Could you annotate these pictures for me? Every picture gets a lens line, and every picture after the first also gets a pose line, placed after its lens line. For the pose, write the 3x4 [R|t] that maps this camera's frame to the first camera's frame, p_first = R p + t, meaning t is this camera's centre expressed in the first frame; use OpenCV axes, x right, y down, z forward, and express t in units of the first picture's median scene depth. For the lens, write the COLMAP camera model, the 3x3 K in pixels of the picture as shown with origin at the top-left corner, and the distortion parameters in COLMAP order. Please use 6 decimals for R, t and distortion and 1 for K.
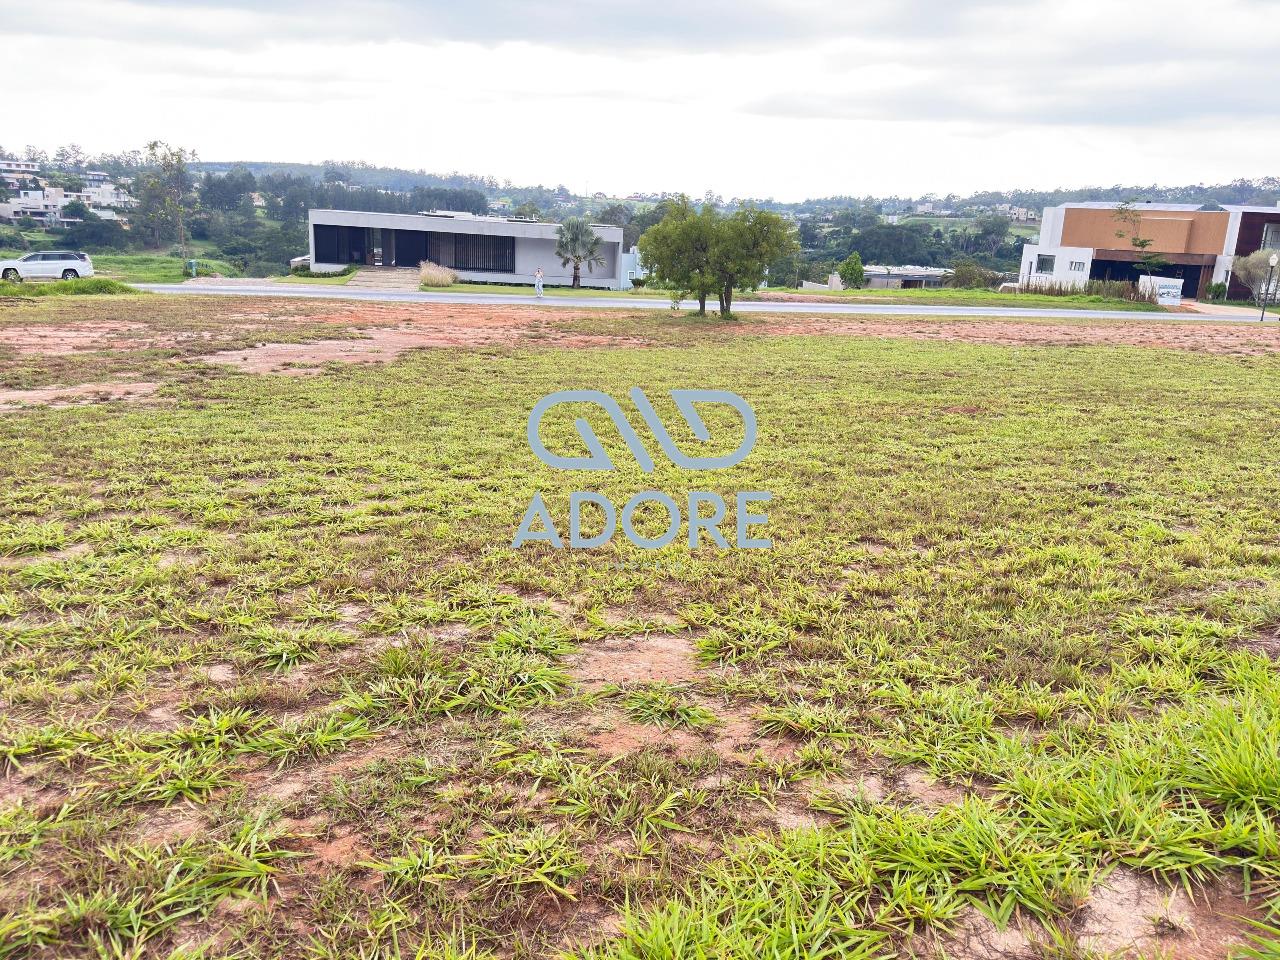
lens RADIAL K [[1041.2, 0, 619.1], [0, 1041.2, 490.9], [0, 0, 1]] dist [0.092111, -0.148968]
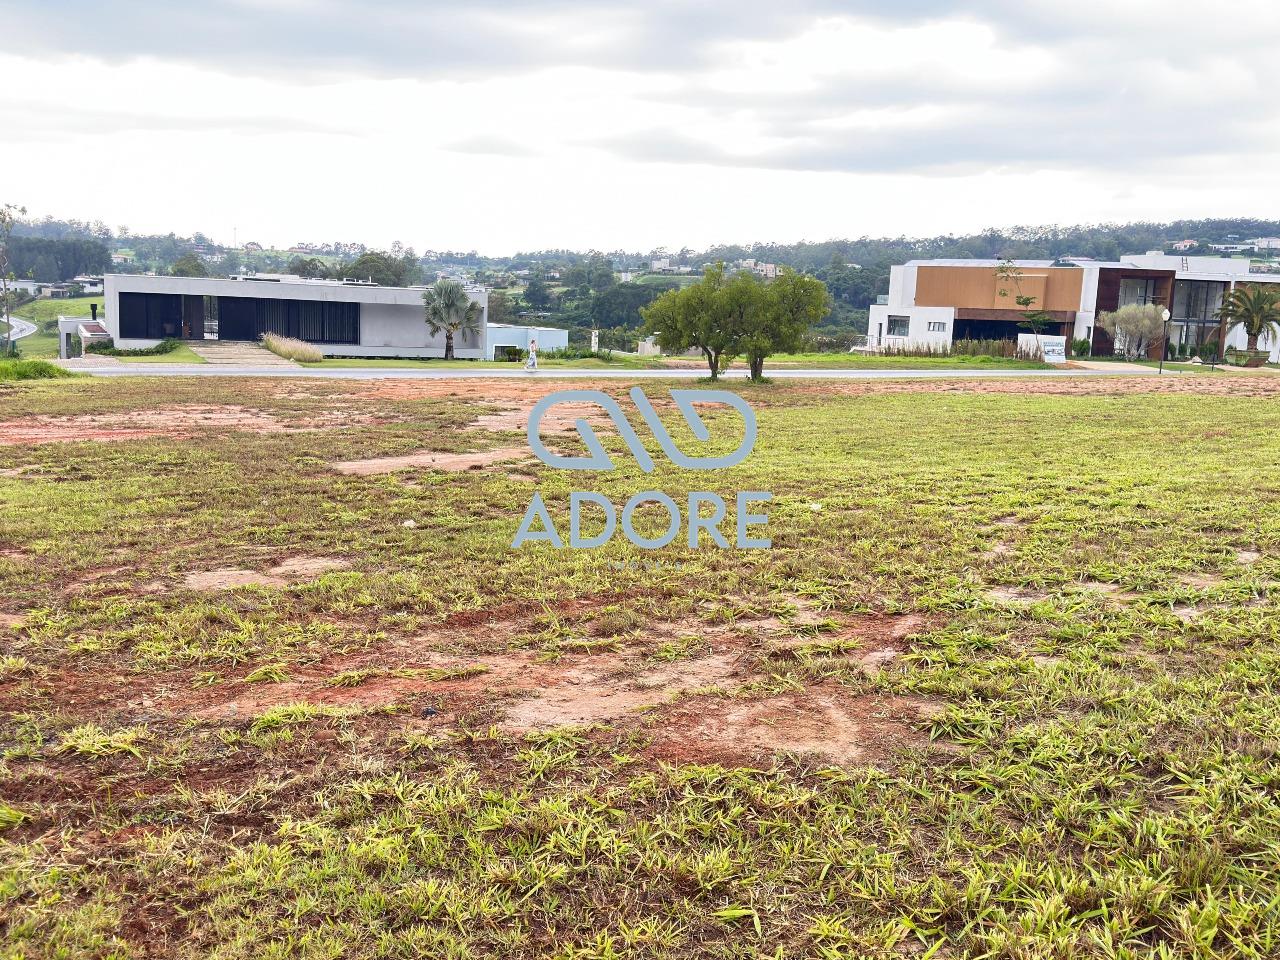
lens RADIAL K [[1320.8, 0, 639.6], [0, 1320.8, 460.5], [0, 0, 1]] dist [0.096011, 0.000000]
pose [[0.966267, -0.045123, 0.253560, -0.147550], [0.074158, 0.991582, -0.106142, 0.014618], [-0.246636, 0.121365, 0.961479, -0.073205]]
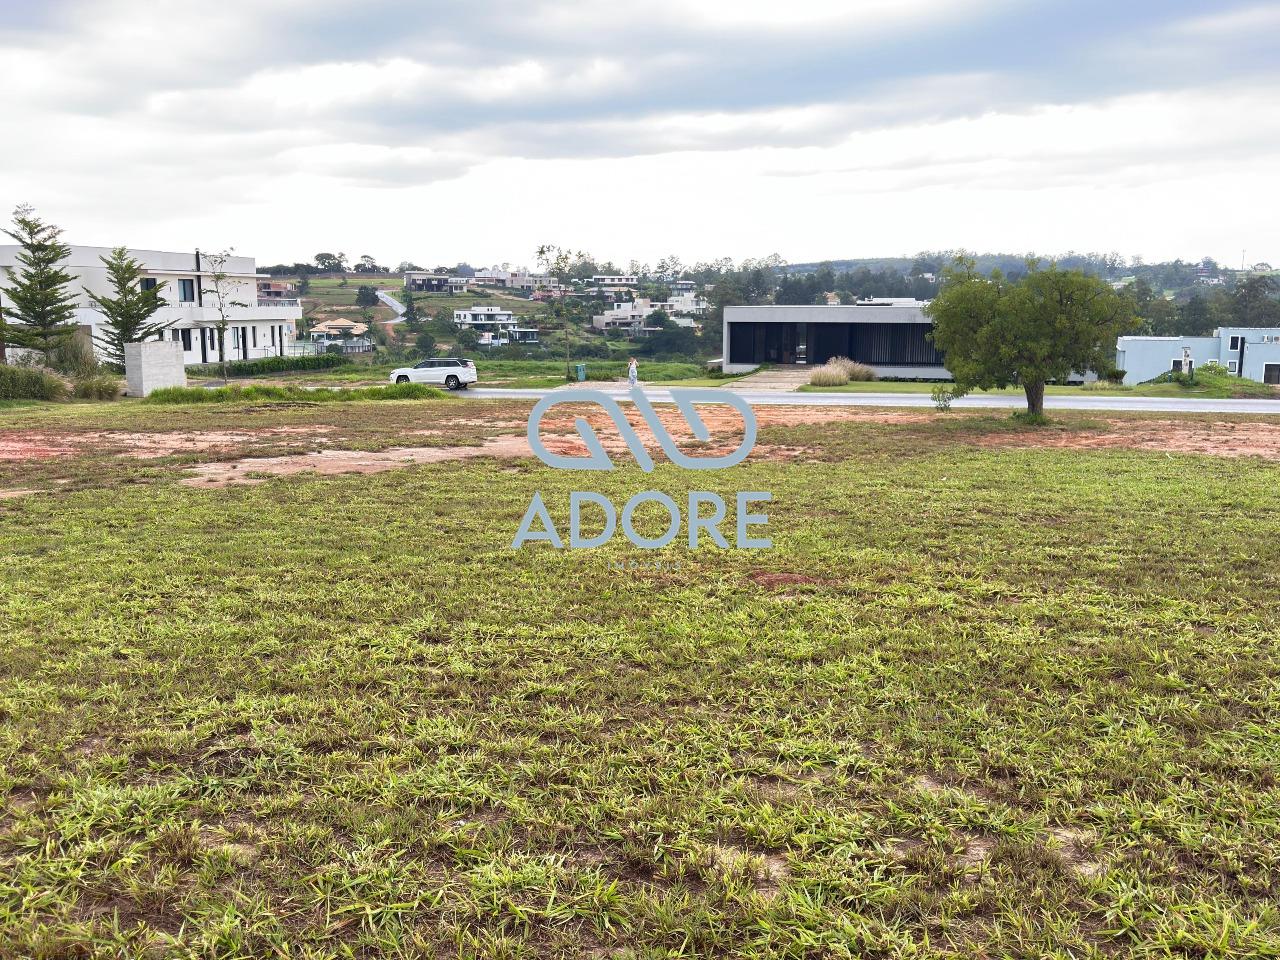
lens RADIAL K [[1169.7, 0, 649.9], [0, 1169.7, 481.1], [0, 0, 1]] dist [0.101381, 0.000000]
pose [[0.865062, 0.027621, -0.500905, 0.139184], [-0.084086, 0.992341, -0.090495, -0.016952], [0.494568, 0.120403, 0.860759, 0.099026]]
